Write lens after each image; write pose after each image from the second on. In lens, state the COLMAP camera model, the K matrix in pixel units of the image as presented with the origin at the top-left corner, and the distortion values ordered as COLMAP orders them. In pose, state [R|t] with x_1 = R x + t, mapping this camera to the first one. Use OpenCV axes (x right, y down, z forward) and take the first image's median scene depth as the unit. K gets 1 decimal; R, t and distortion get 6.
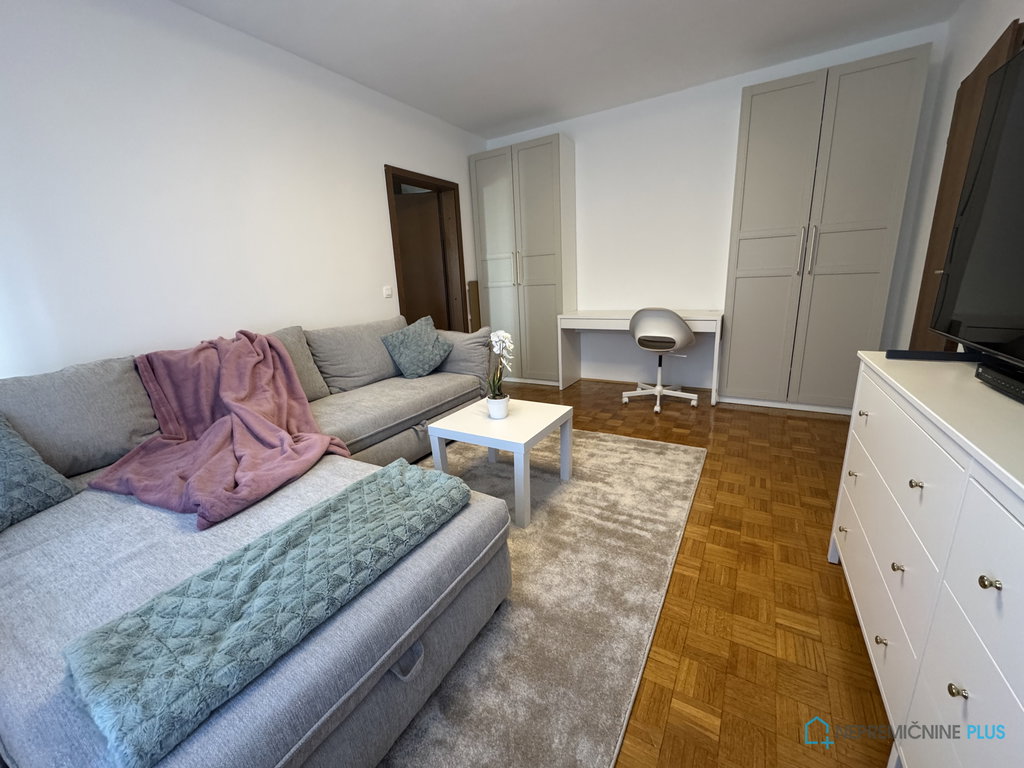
lens RADIAL K [[412.4, 0, 513.1], [0, 412.4, 386.4], [0, 0, 1]] dist [-0.001796, 0.000032]
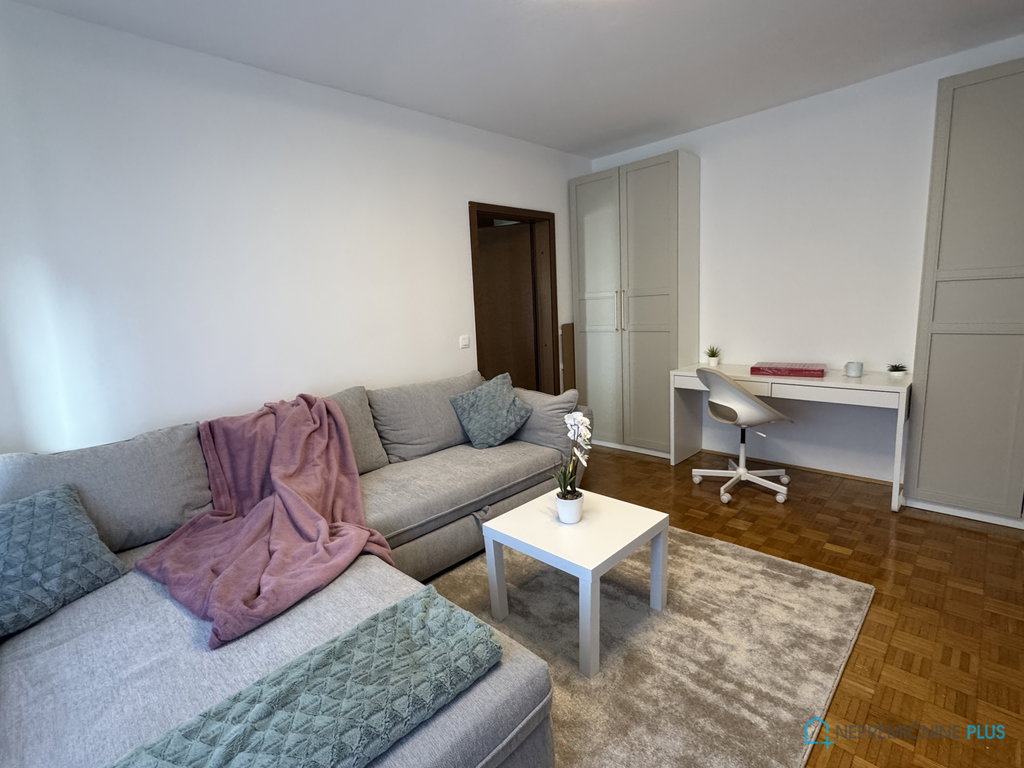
lens RADIAL K [[495.5, 0, 512.0], [0, 495.5, 384.0], [0, 0, 1]] dist [-0.000576, -0.000943]
pose [[0.969621, 0.039718, -0.241364, 0.078544], [-0.057490, 0.996093, -0.067041, -0.118688], [0.237758, 0.078881, 0.968116, 0.024310]]
